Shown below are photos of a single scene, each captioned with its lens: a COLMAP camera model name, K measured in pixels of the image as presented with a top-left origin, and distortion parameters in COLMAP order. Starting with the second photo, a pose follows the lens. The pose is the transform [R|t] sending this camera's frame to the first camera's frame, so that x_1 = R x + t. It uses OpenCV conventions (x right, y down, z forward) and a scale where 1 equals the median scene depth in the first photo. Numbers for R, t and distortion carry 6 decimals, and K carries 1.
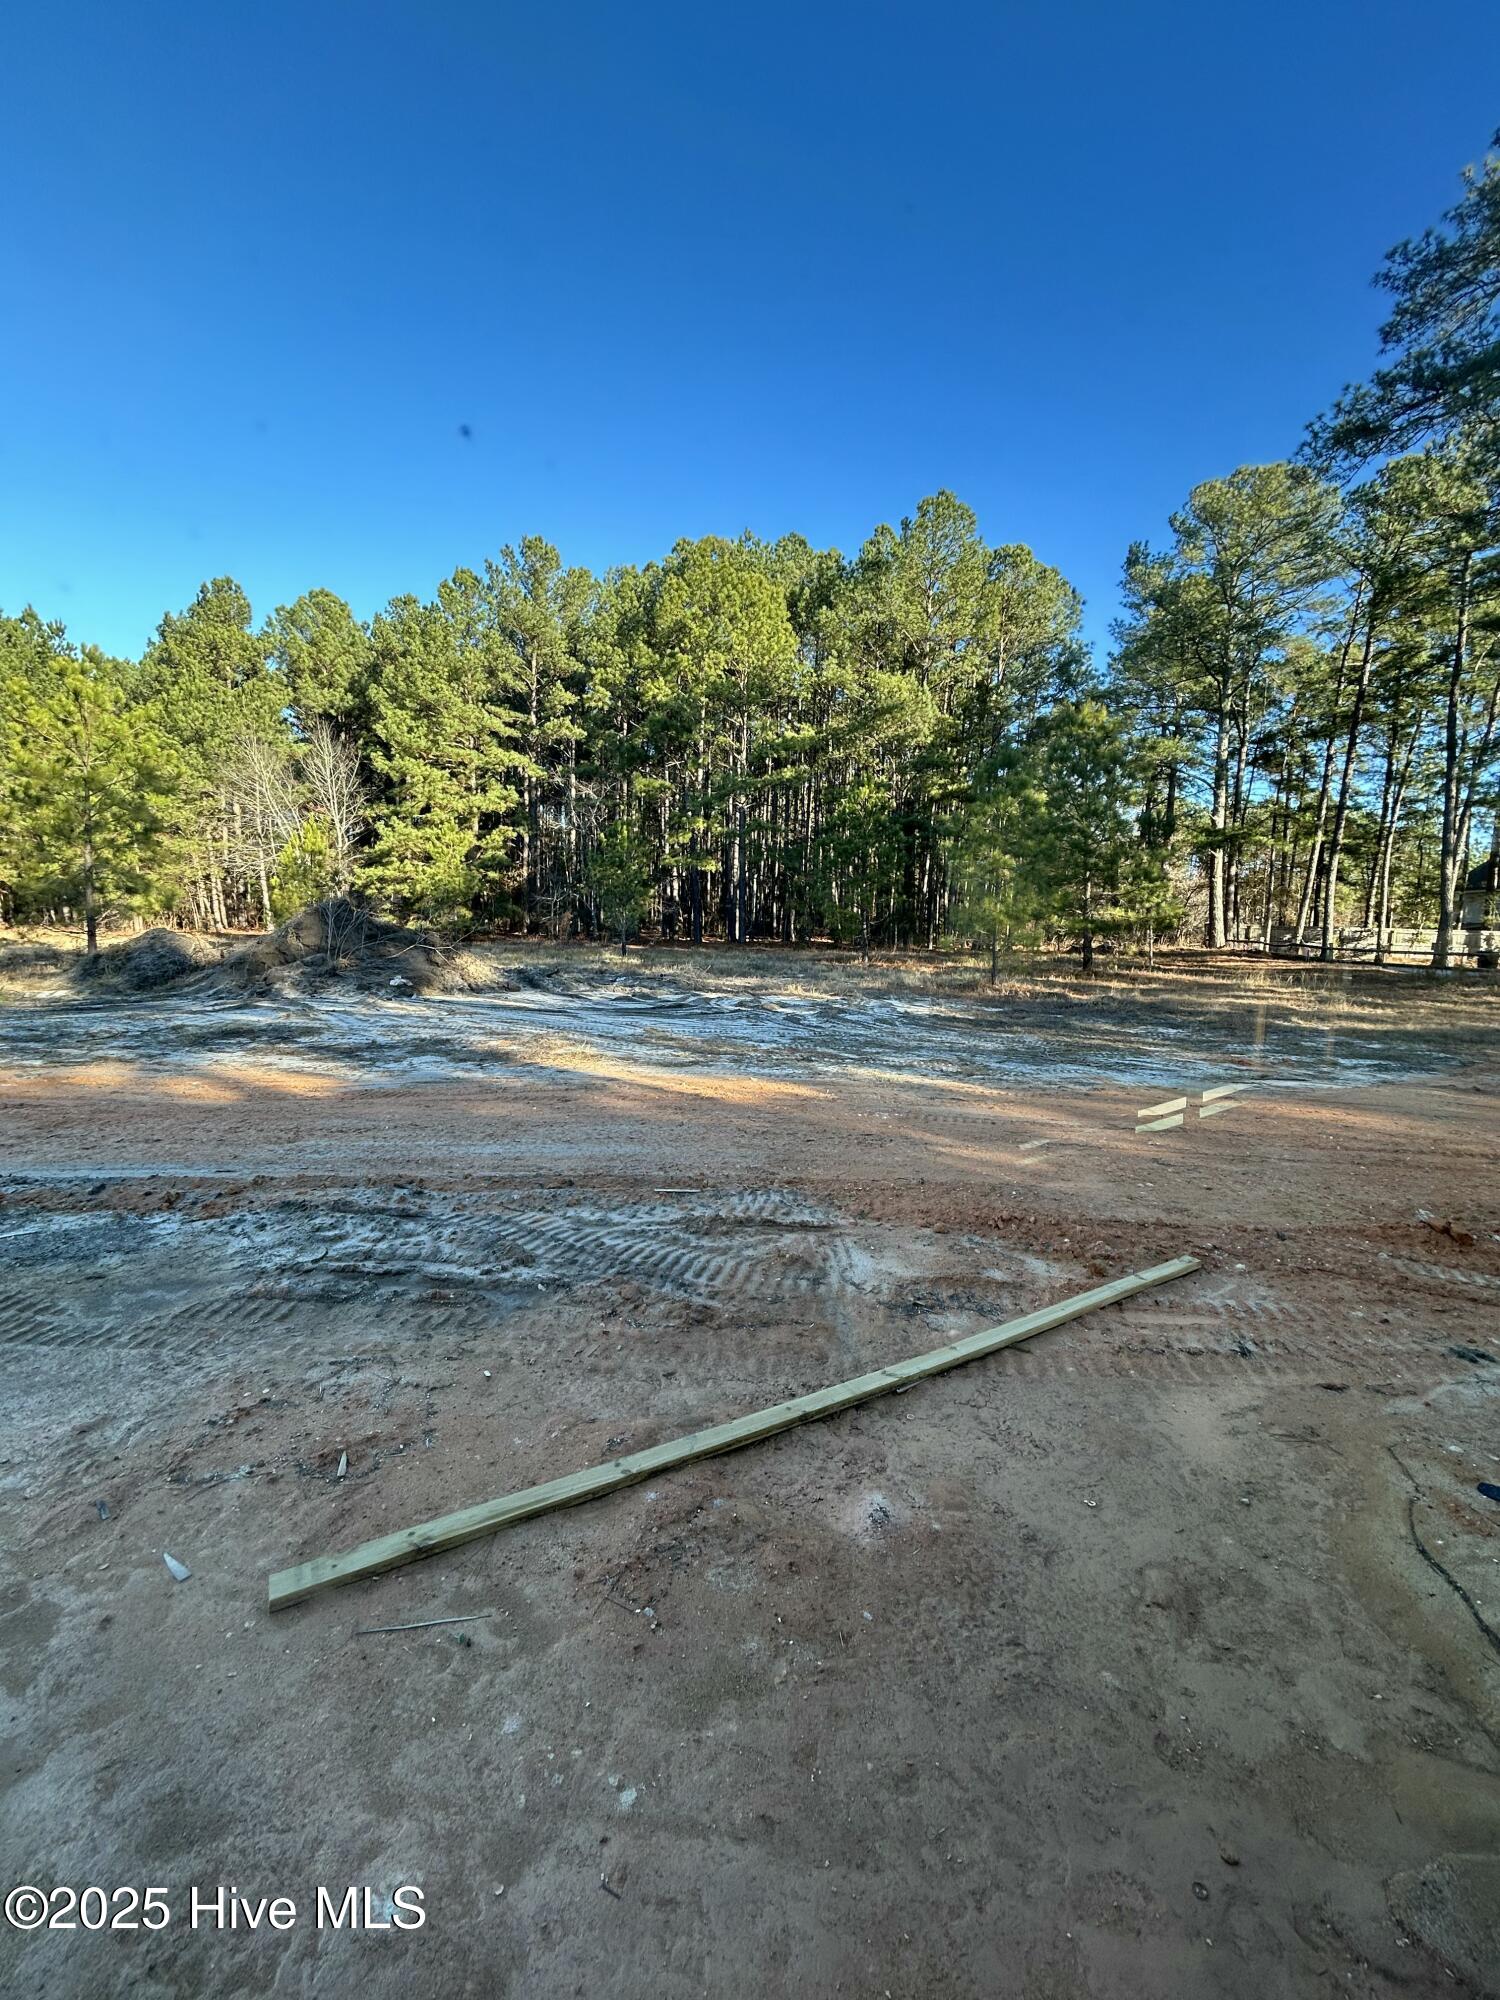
lens RADIAL K [[807.8, 0, 747.6], [0, 807.8, 1002.8], [0, 0, 1]] dist [-0.002382, 0.001310]
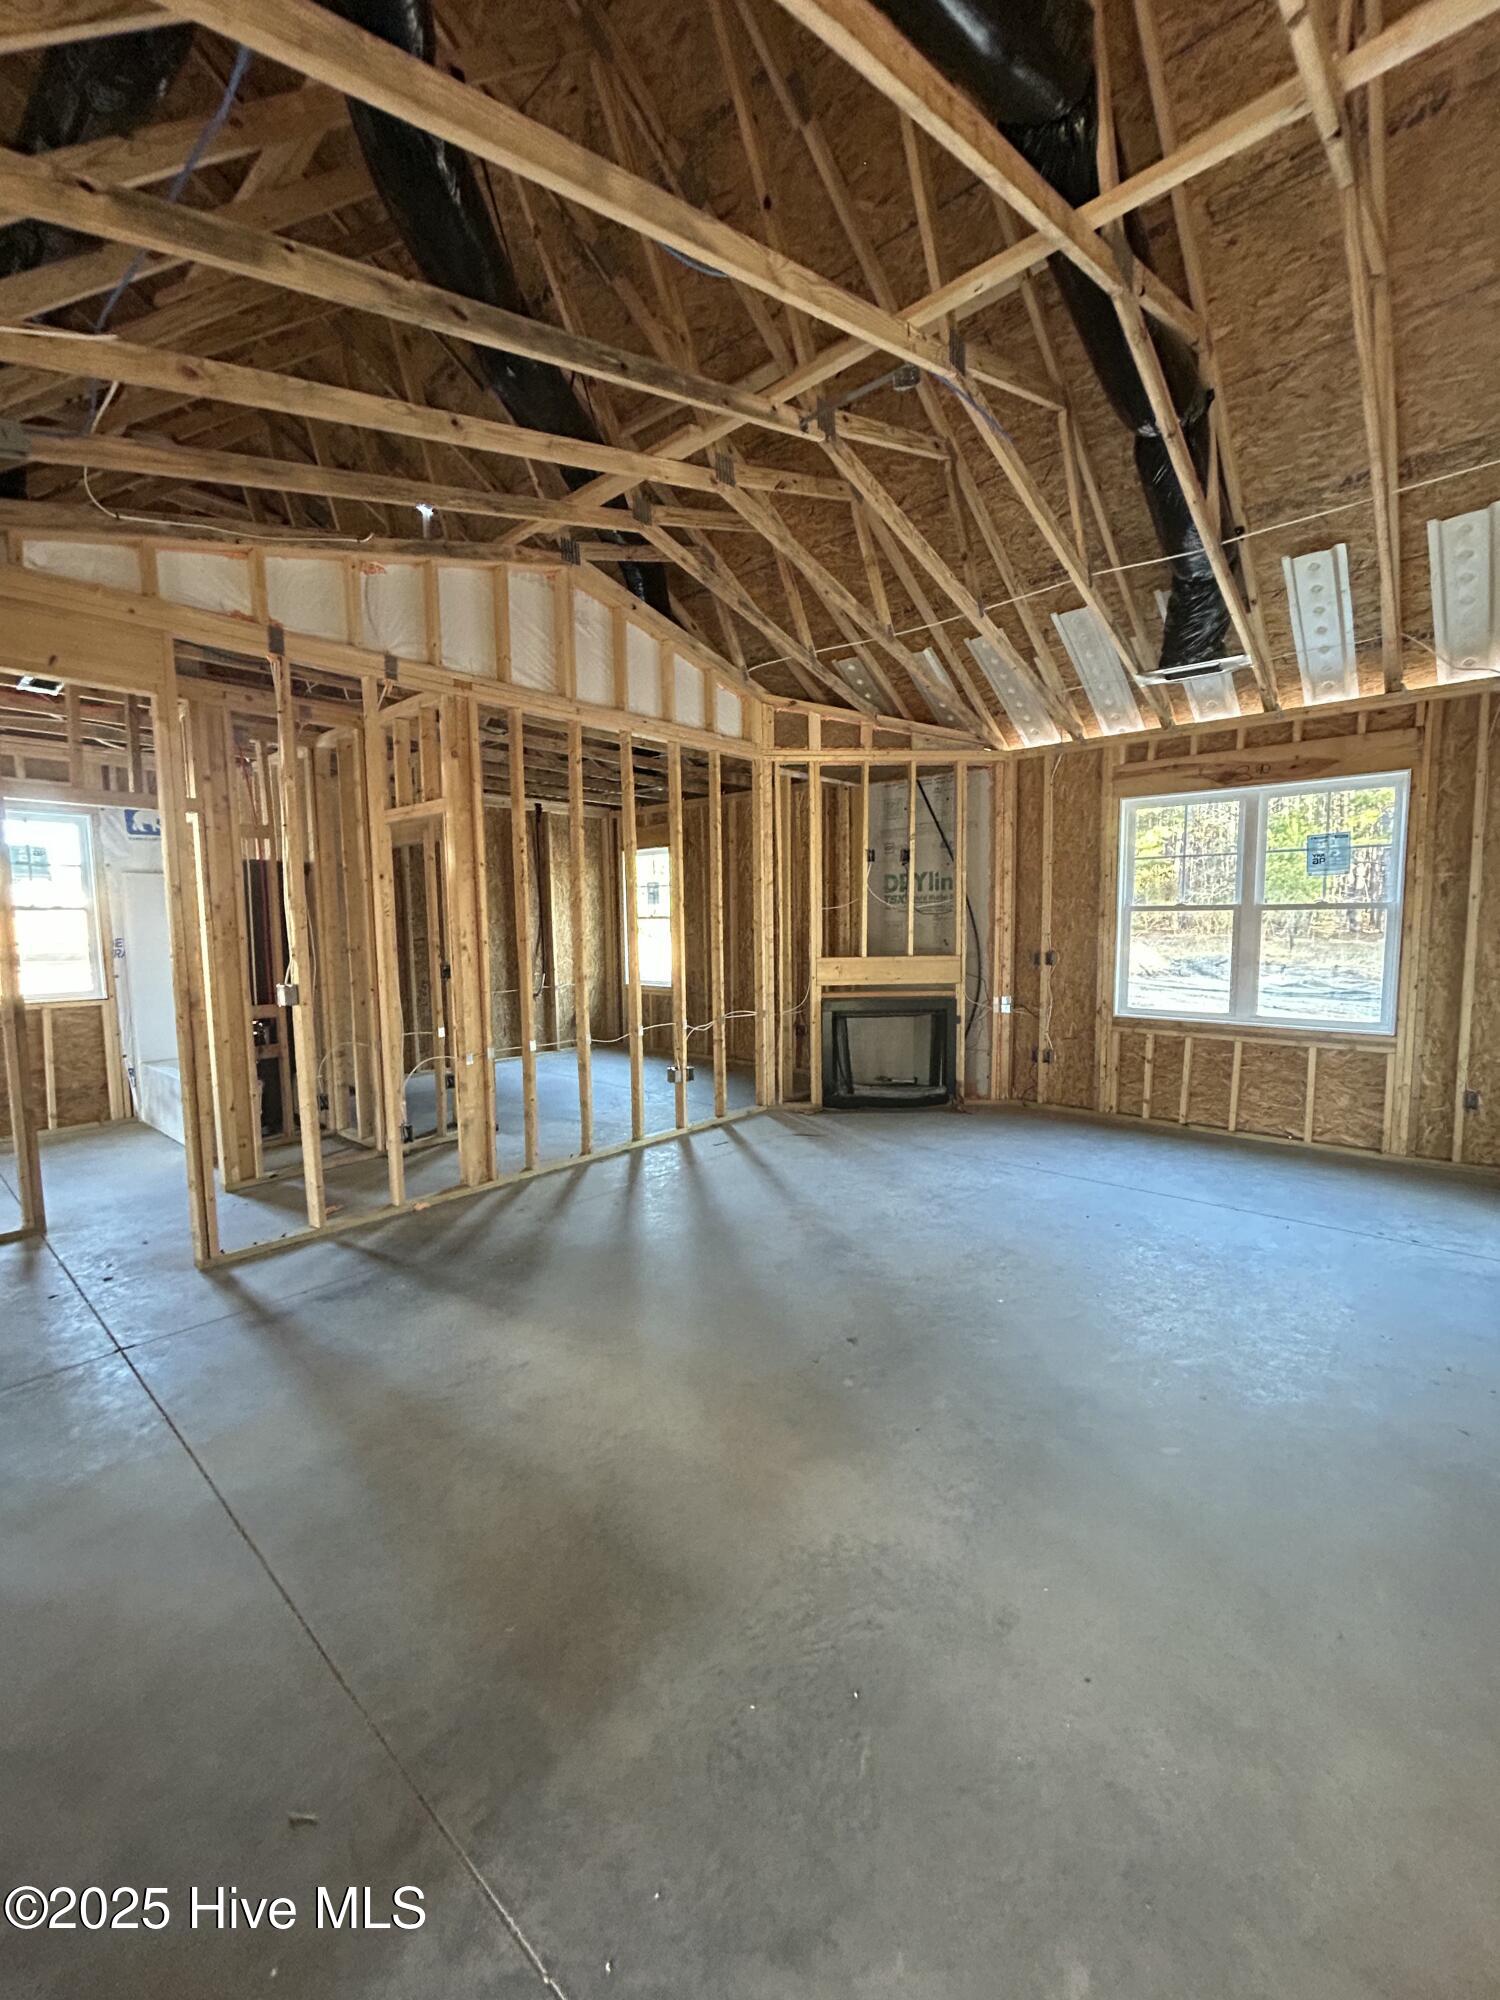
lens RADIAL K [[807.8, 0, 752.5], [0, 807.8, 995.9], [0, 0, 1]] dist [-0.002382, 0.001310]
pose [[0.742410, 0.032623, -0.669152, 0.029859], [-0.036304, 0.999305, 0.008440, 0.021130], [0.668962, 0.018026, 0.743078, -0.253048]]
